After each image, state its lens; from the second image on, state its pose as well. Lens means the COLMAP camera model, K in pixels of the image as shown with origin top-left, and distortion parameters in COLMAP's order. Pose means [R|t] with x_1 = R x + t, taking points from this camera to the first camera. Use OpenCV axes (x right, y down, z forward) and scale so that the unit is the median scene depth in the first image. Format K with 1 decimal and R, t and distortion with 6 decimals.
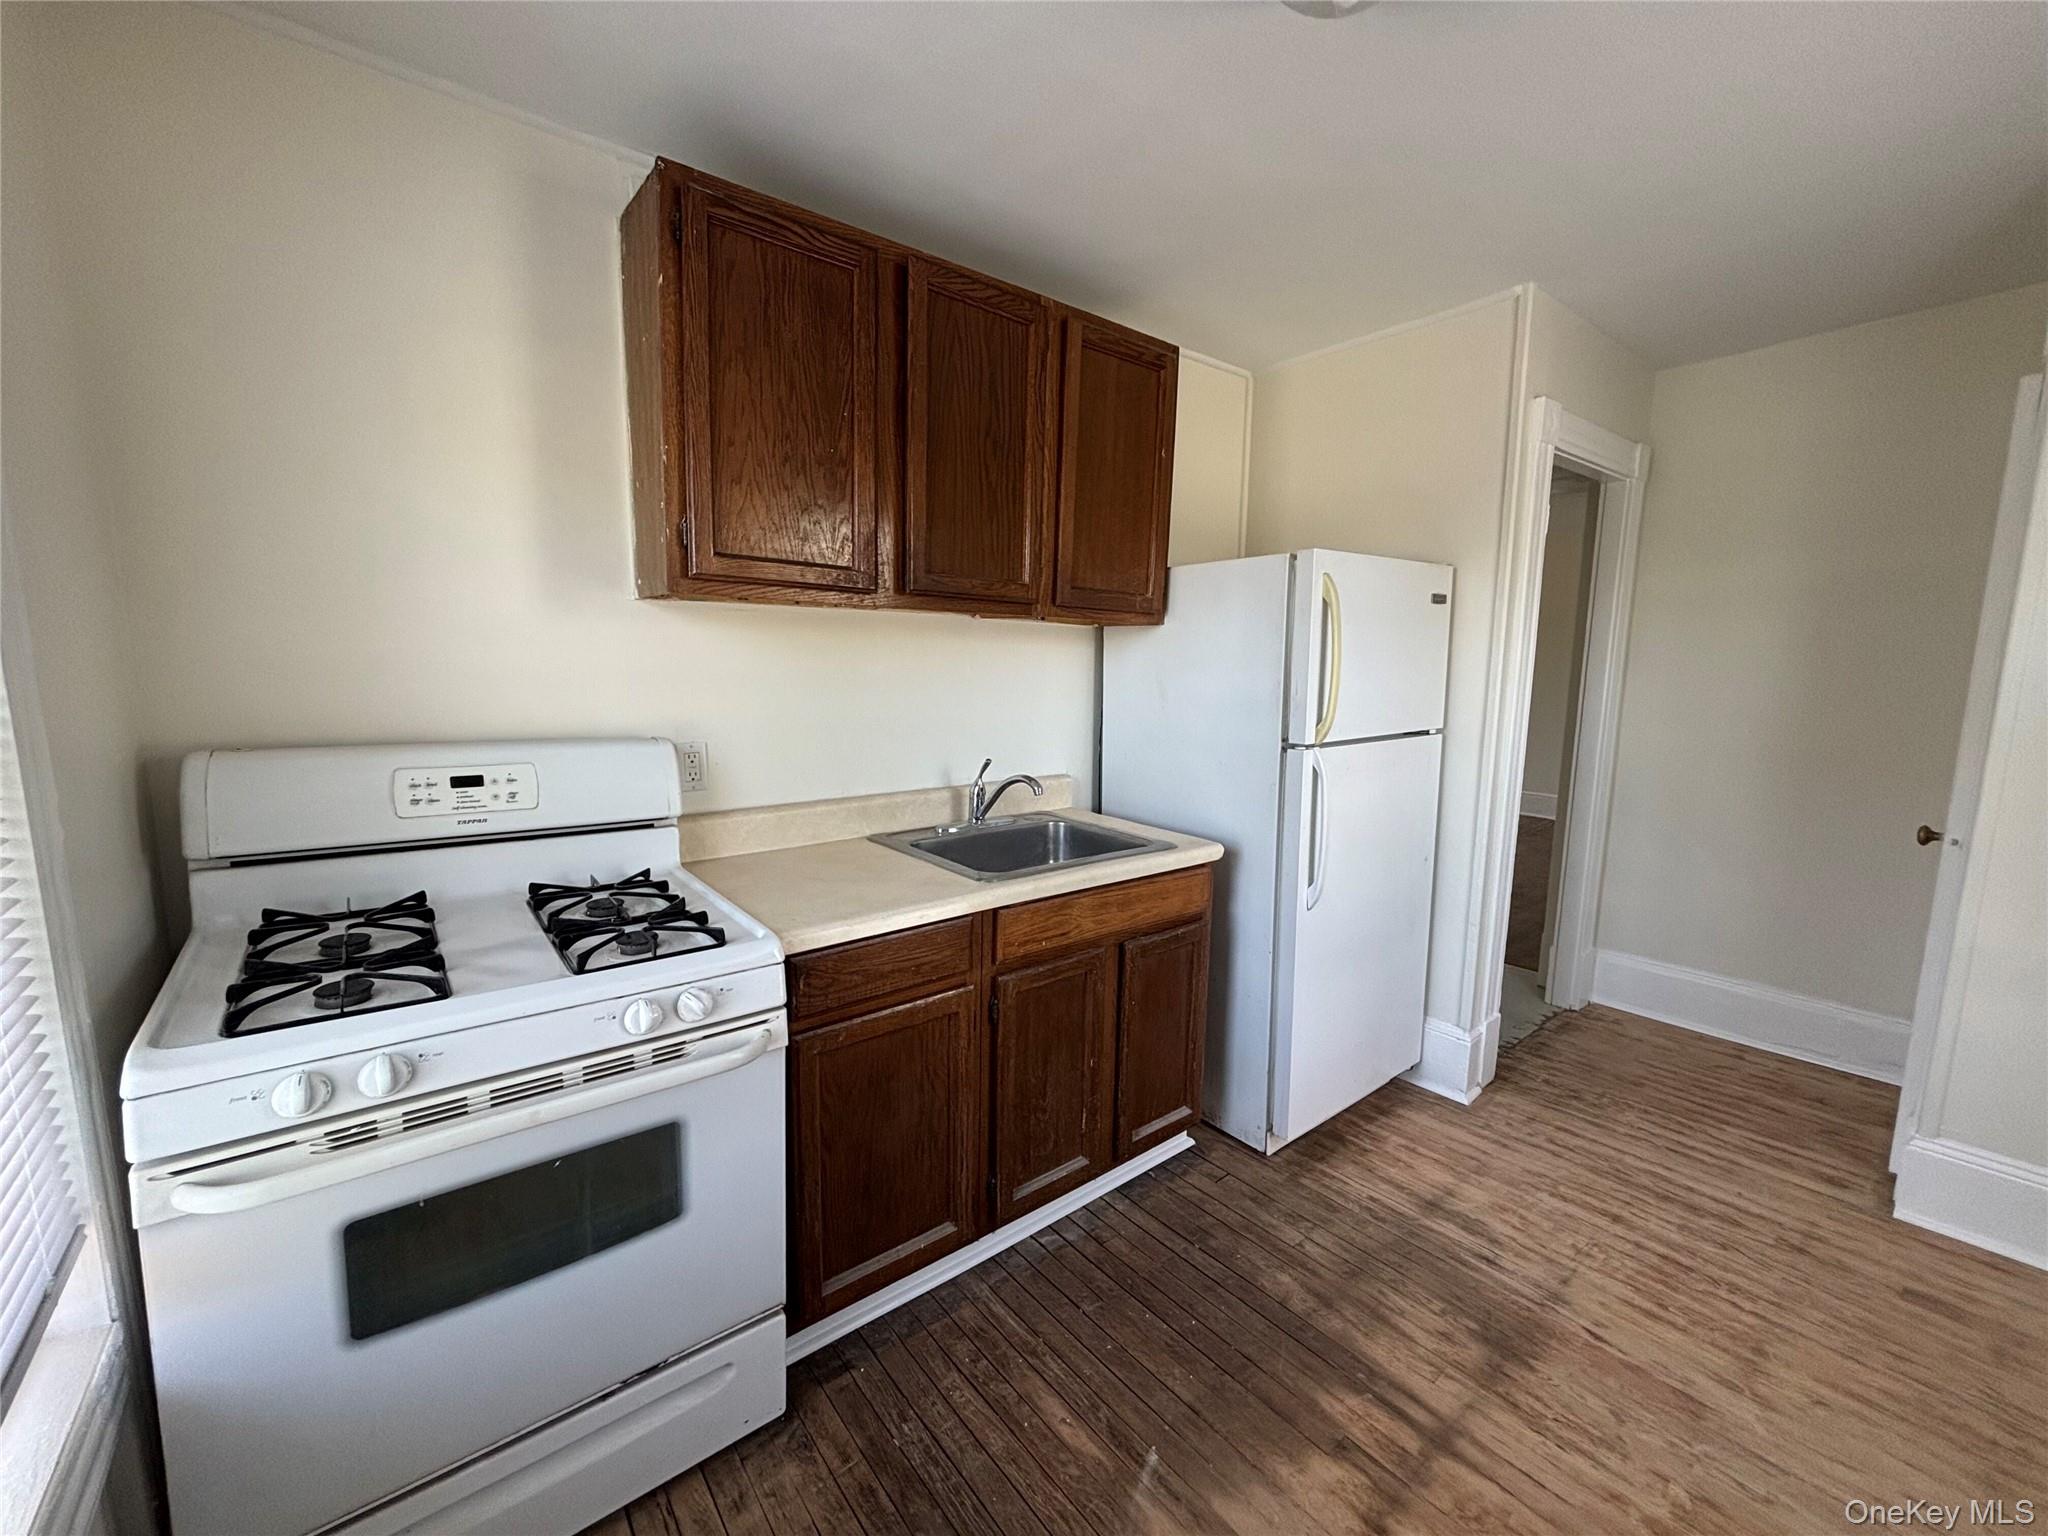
lens RADIAL K [[822.8, 0, 1022.7], [0, 822.8, 764.8], [0, 0, 1]] dist [0.000778, 0.000517]
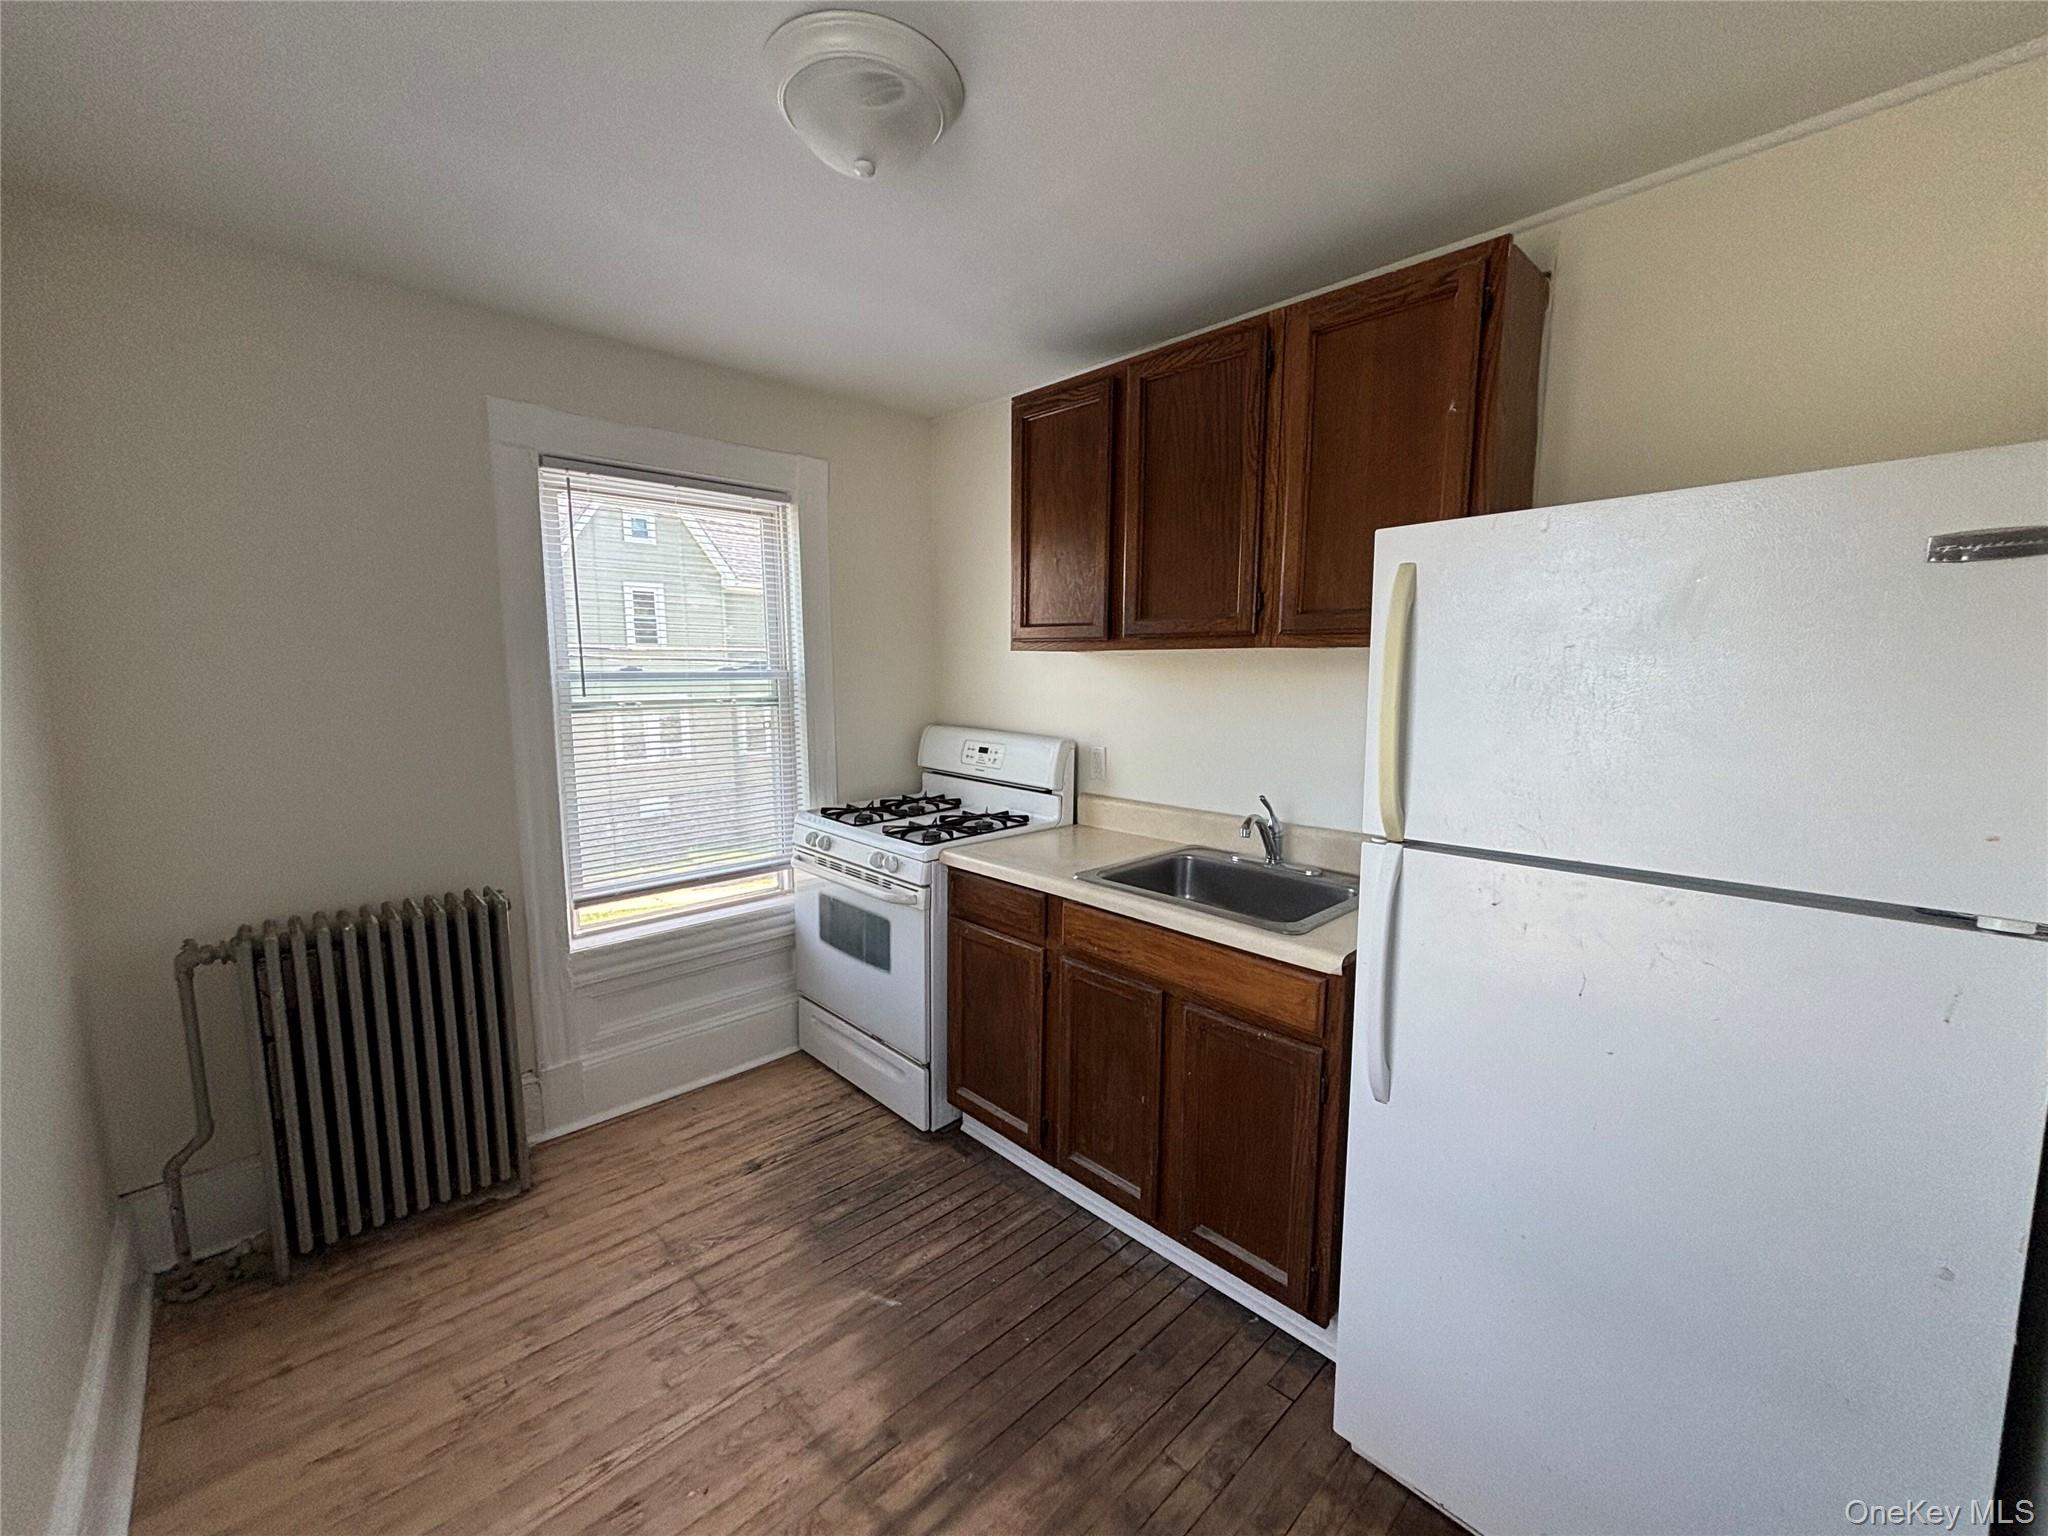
lens RADIAL K [[822.8, 0, 1022.7], [0, 822.8, 764.8], [0, 0, 1]] dist [0.000778, 0.000517]
pose [[0.094712, 0.101599, -0.990307, 1.096873], [-0.137862, 0.986532, 0.088026, -0.112020], [0.985913, 0.128189, 0.107443, 0.758182]]
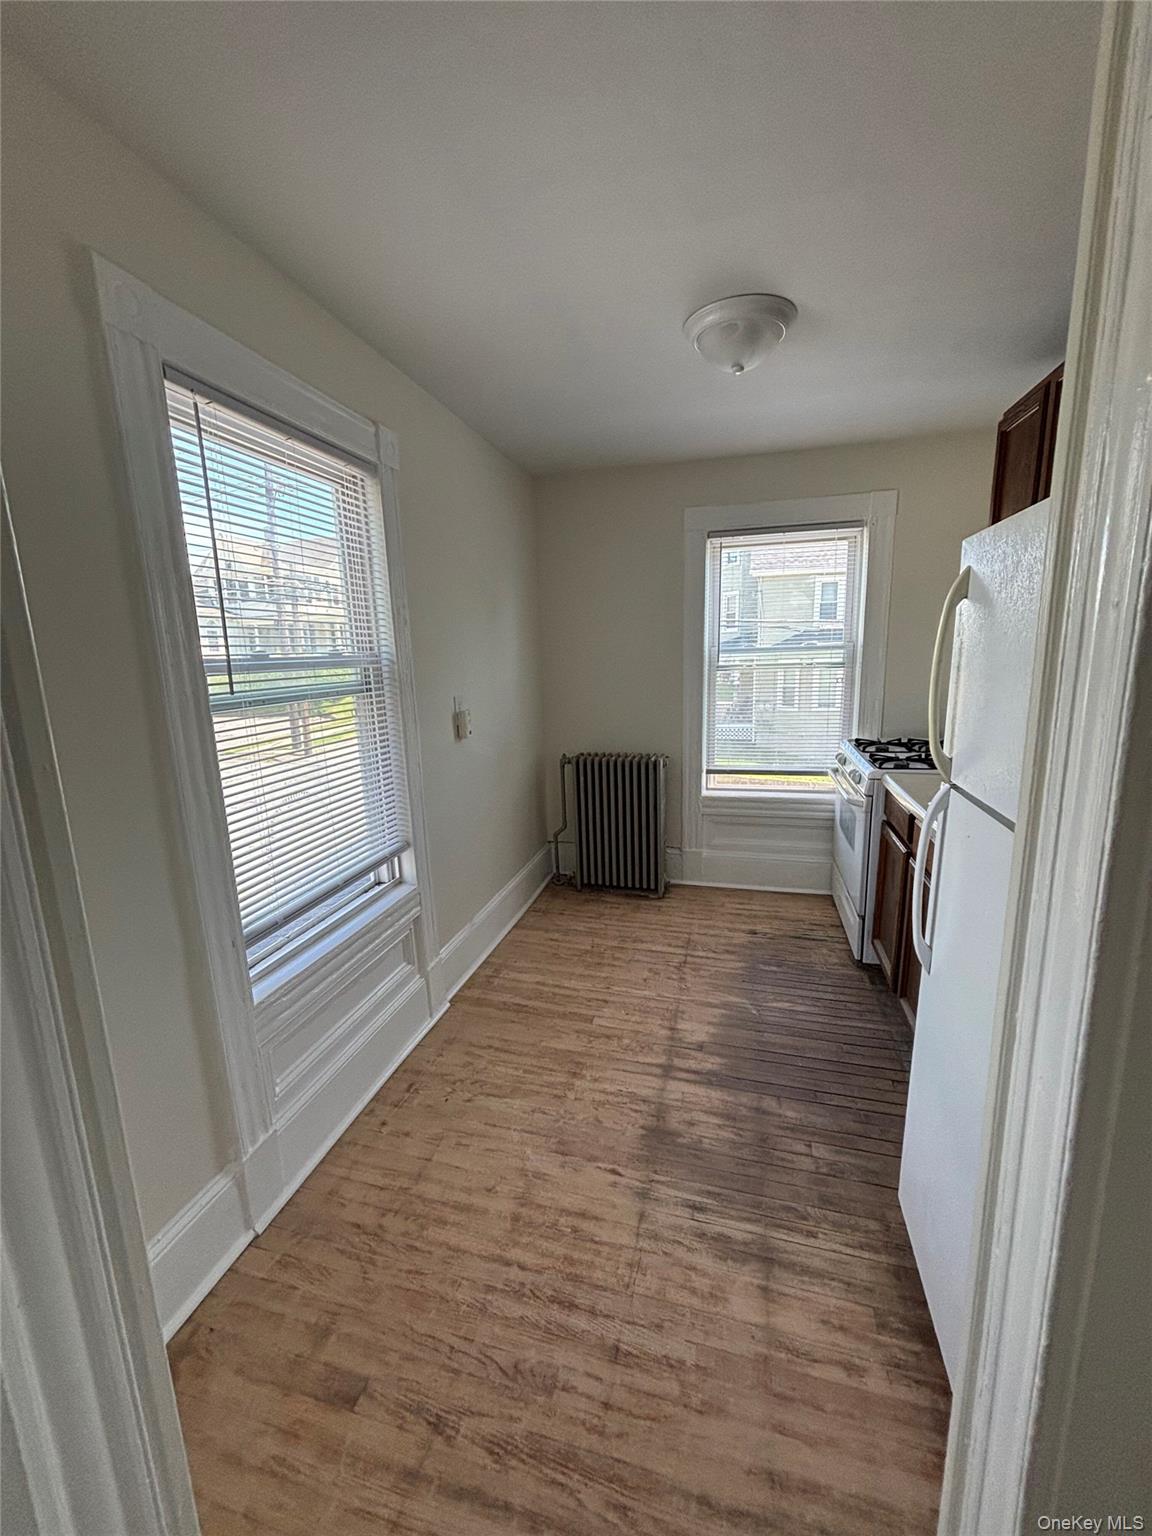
lens RADIAL K [[617.1, 0, 576.7], [0, 617.1, 763.1], [0, 0, 1]] dist [0.000778, 0.000517]
pose [[-0.801174, 0.122494, -0.585760, 1.174278], [-0.065967, 0.954784, 0.289890, -0.228444], [0.594784, 0.270894, -0.756868, 1.445469]]
